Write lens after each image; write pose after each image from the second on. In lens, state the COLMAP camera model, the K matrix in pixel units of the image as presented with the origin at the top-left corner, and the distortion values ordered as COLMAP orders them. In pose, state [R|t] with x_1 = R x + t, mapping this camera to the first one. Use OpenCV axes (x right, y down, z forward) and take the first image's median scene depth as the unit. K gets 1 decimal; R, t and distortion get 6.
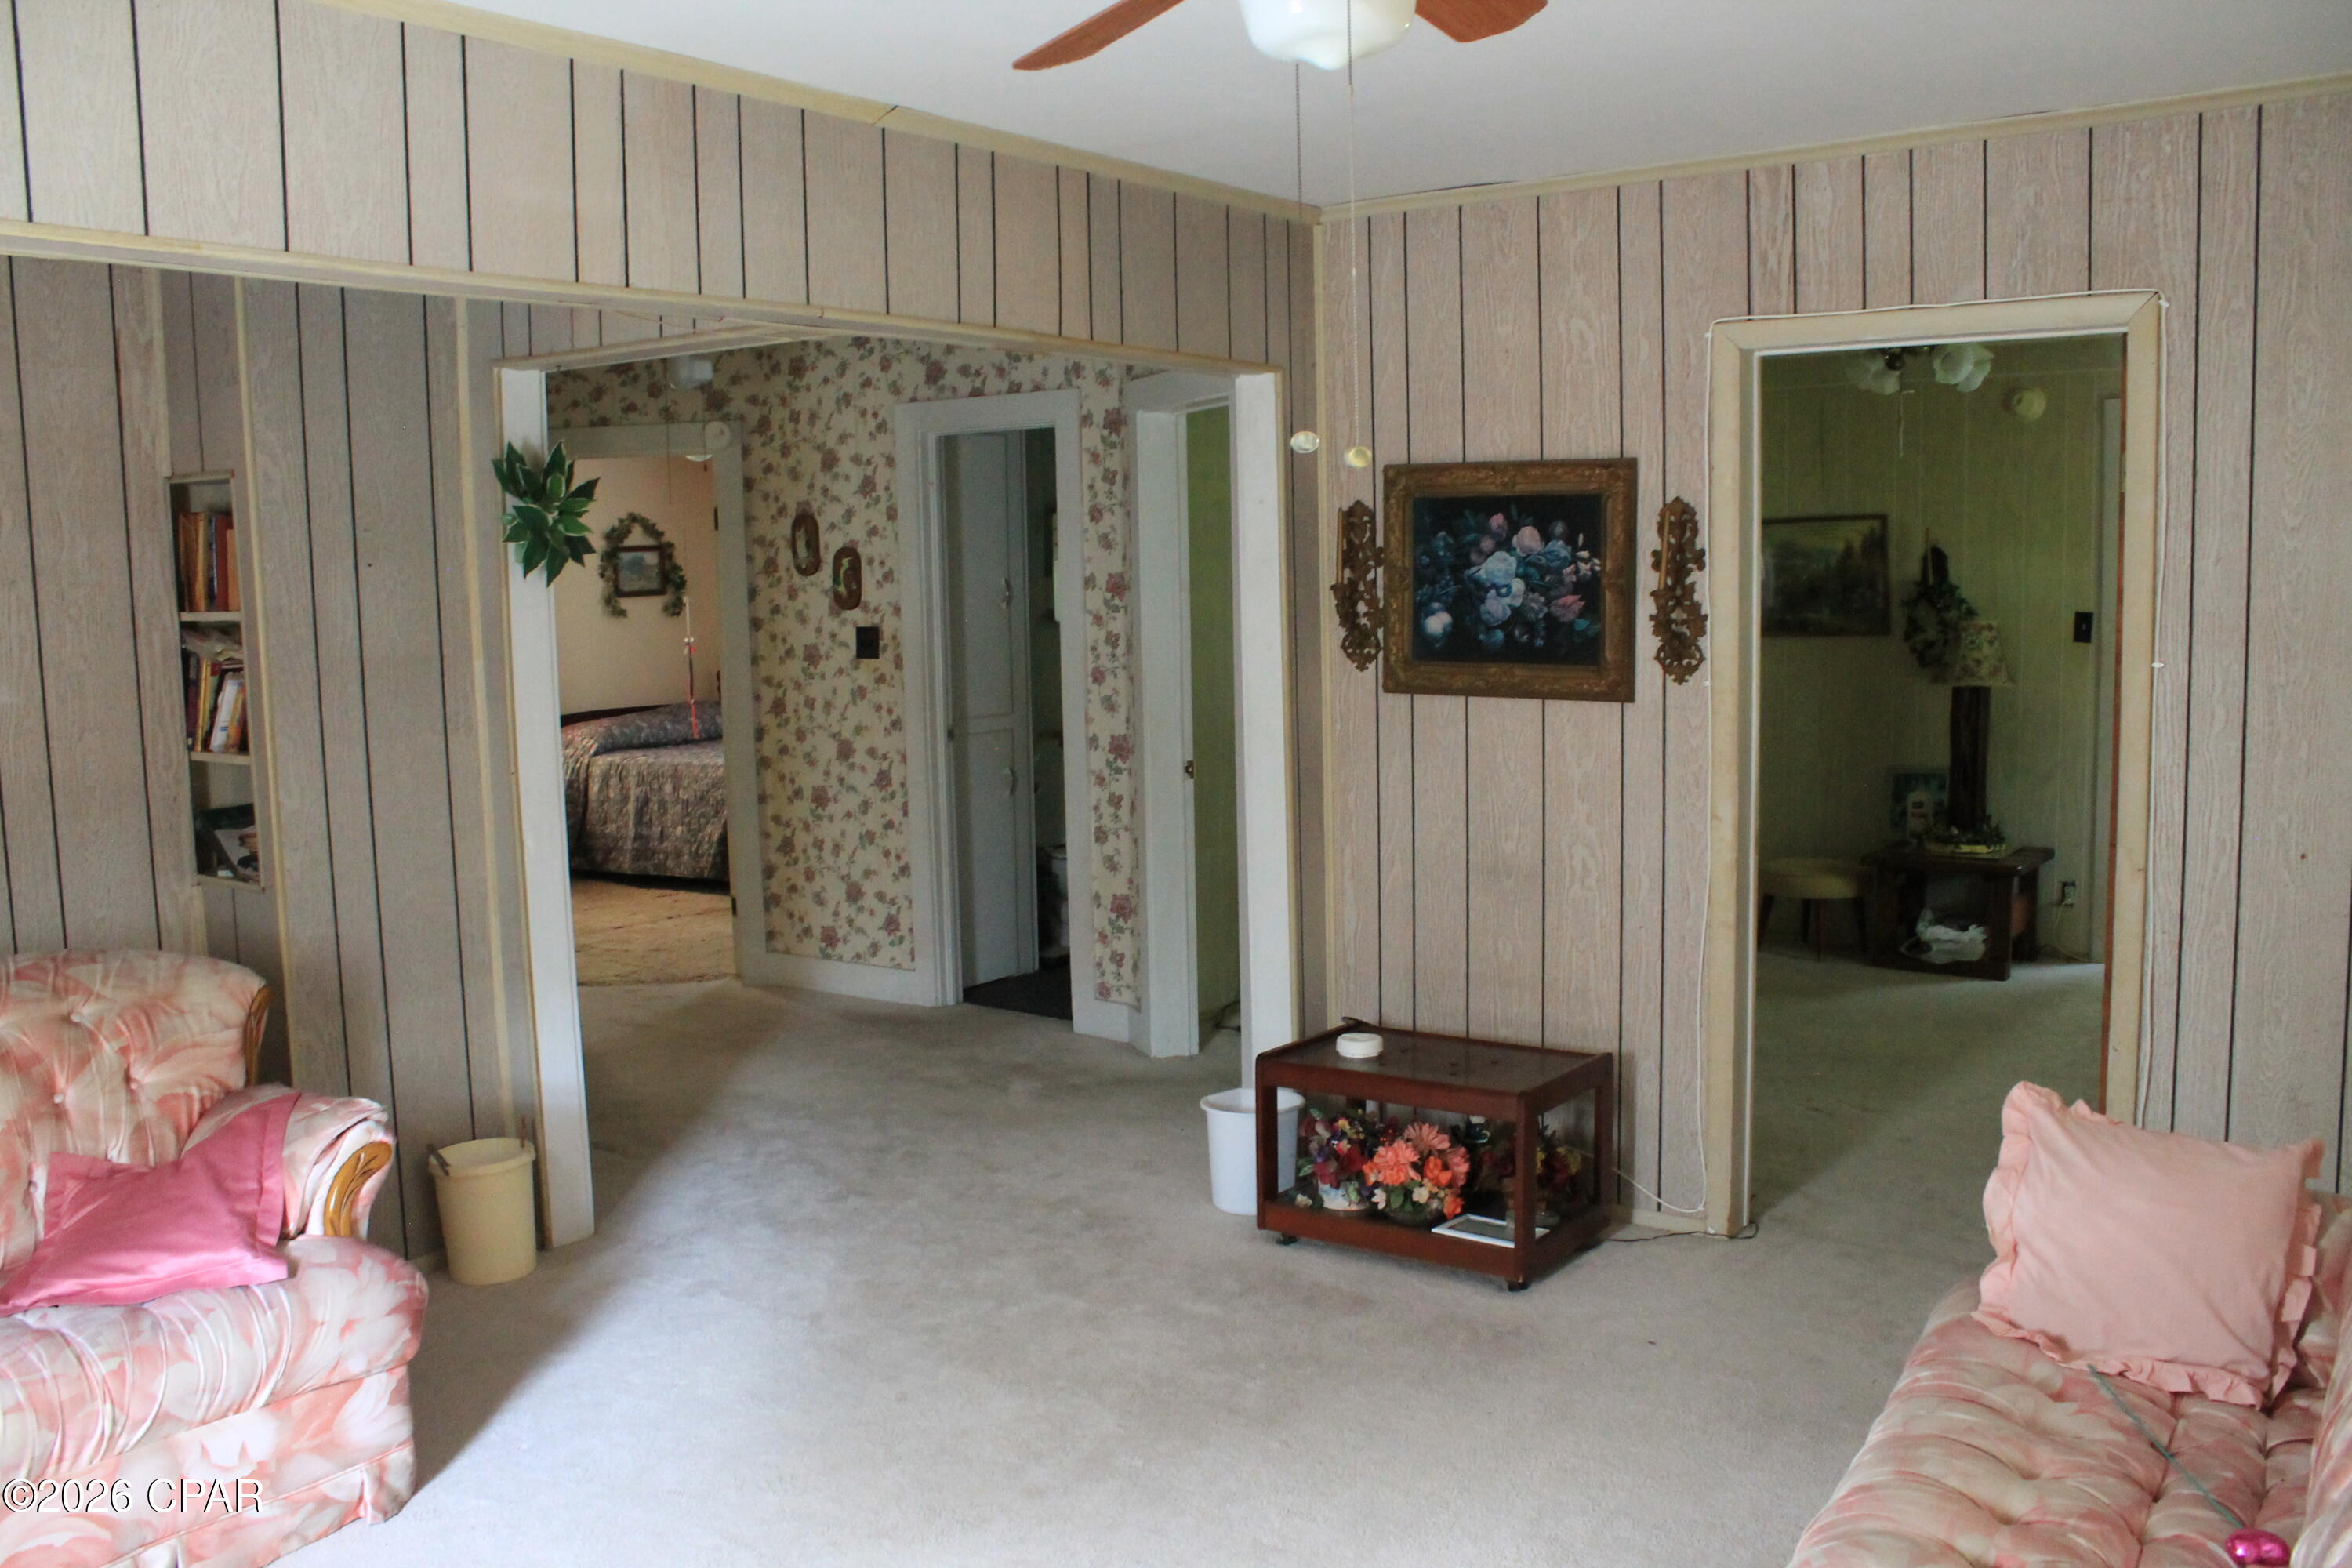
lens RADIAL K [[1965.7, 0, 1167.2], [0, 1965.7, 777.9], [0, 0, 1]] dist [-0.141800, 0.076425]
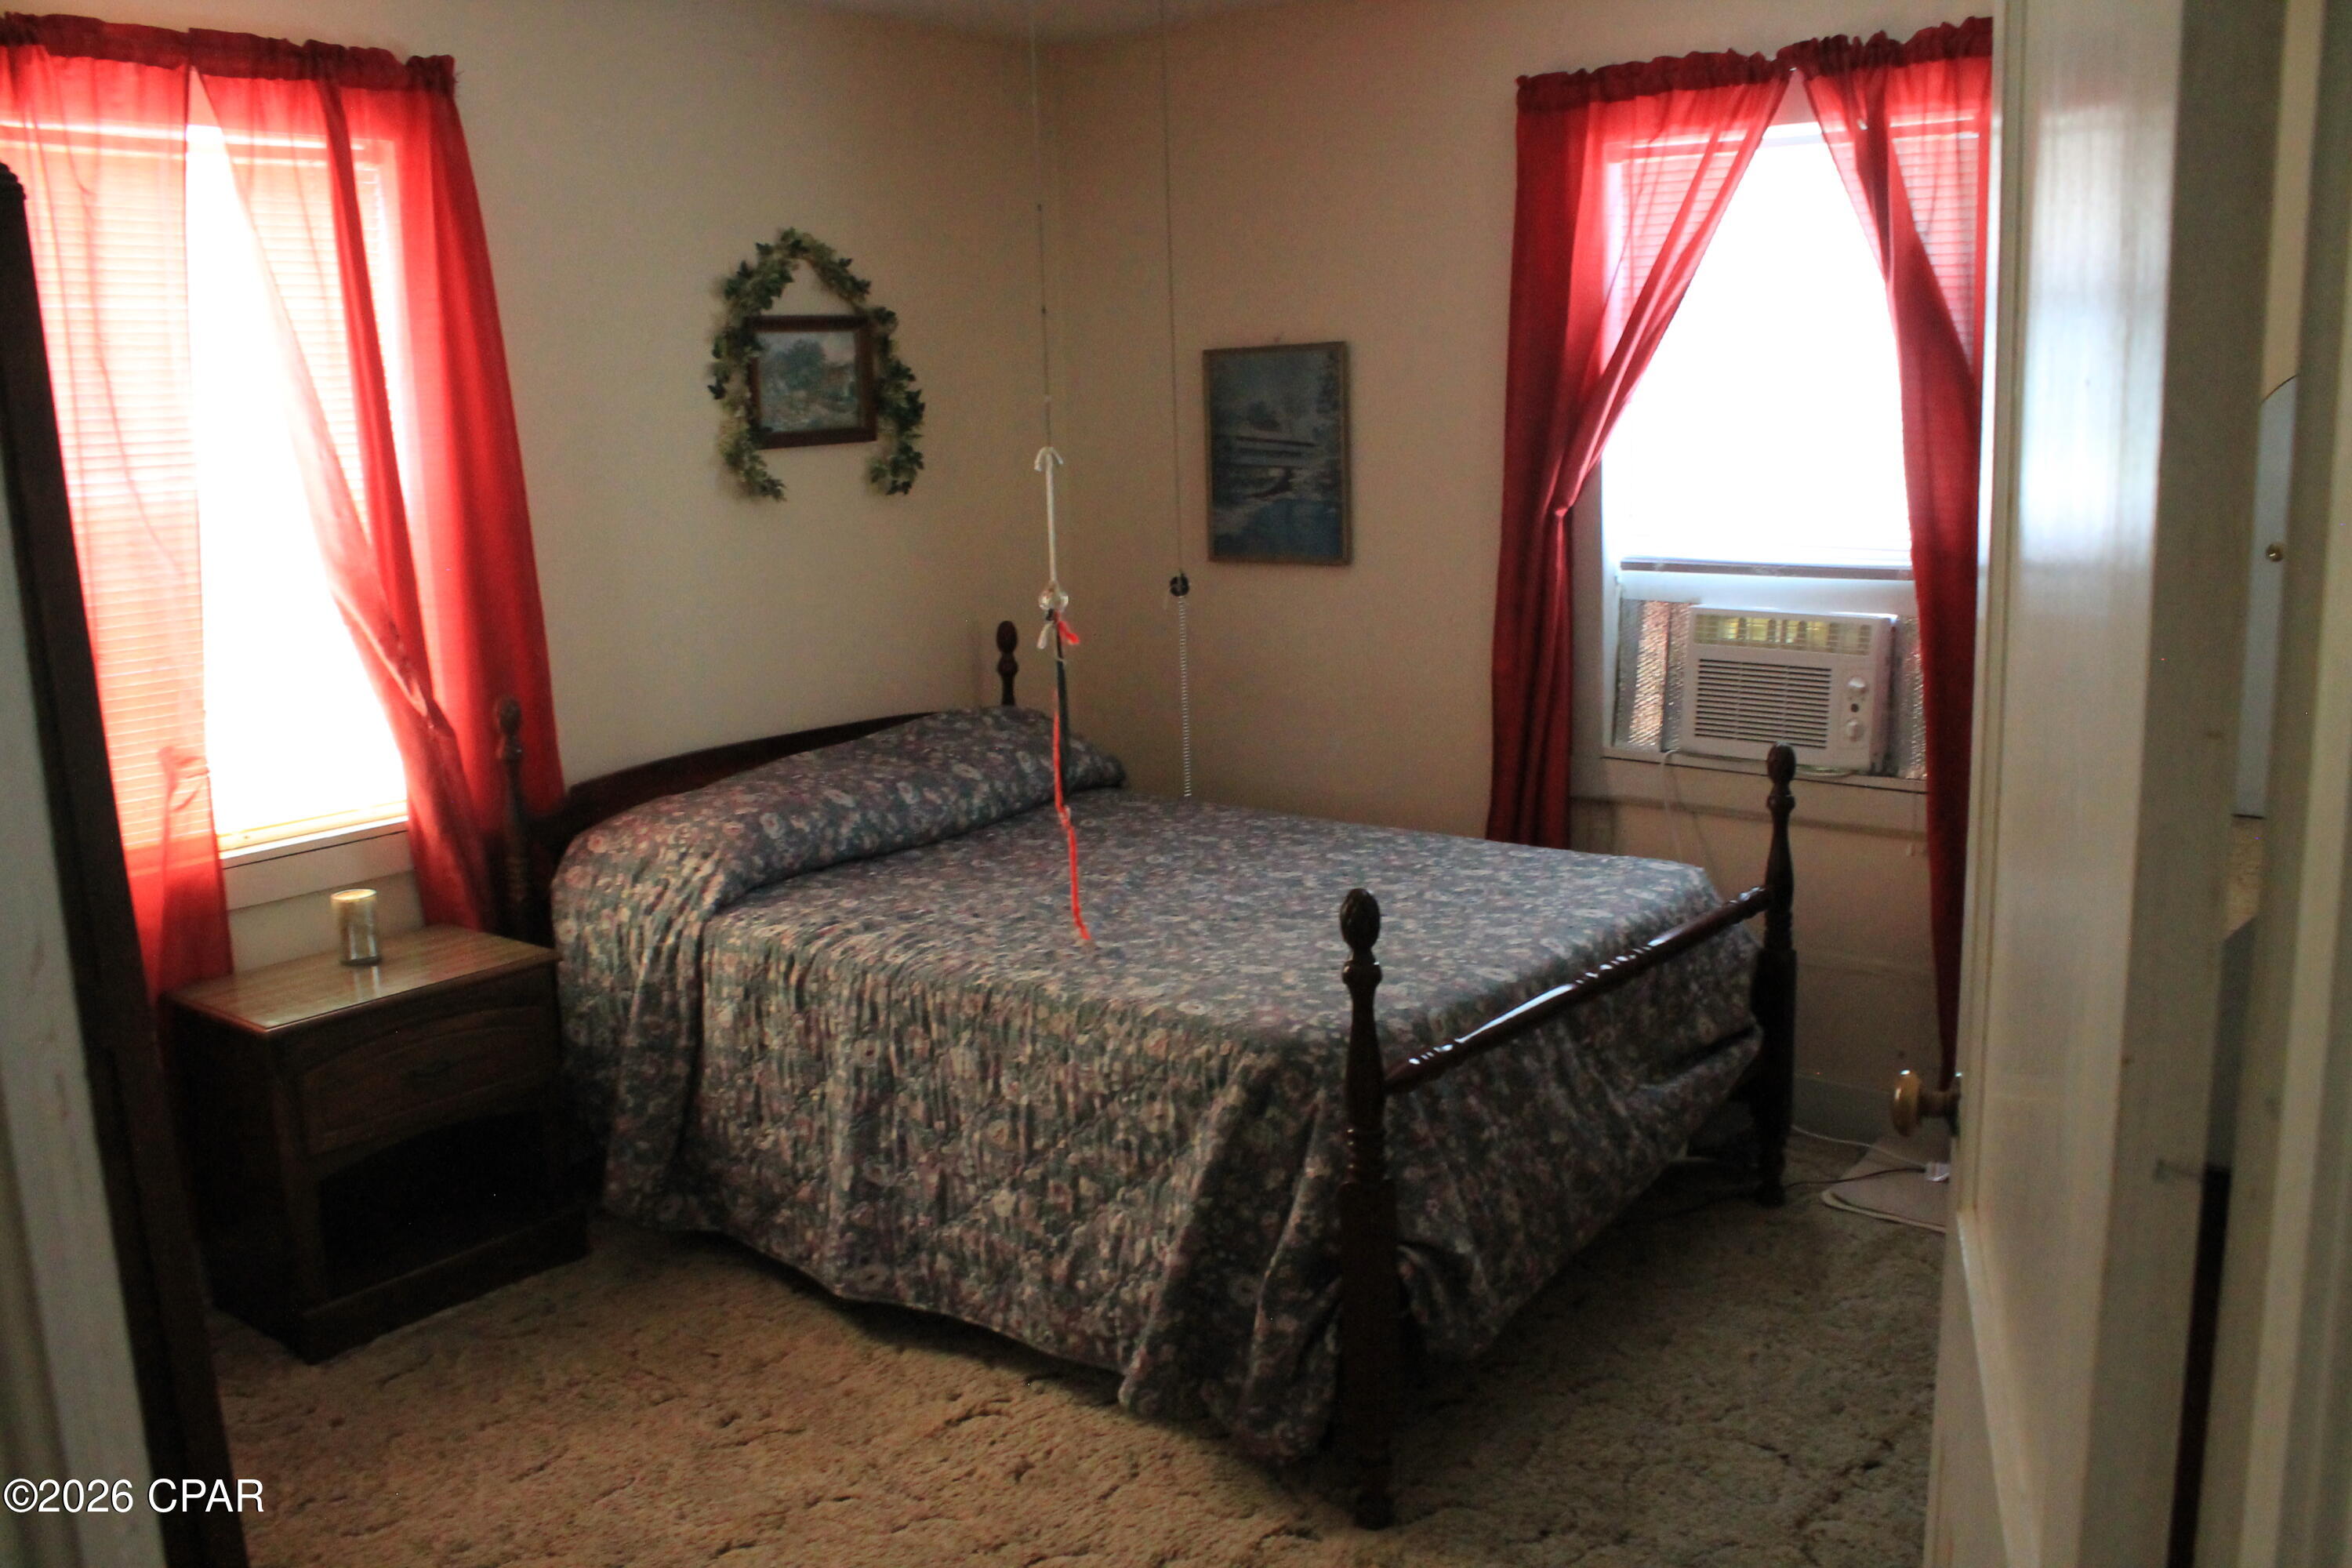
lens RADIAL K [[1965.7, 0, 1178.0], [0, 1965.7, 781.1], [0, 0, 1]] dist [-0.141800, 0.076425]
pose [[0.999554, 0.000153, -0.029879, -0.196579], [0.002318, 0.996578, 0.082627, -0.061431], [0.029789, -0.082659, 0.996133, 0.639369]]
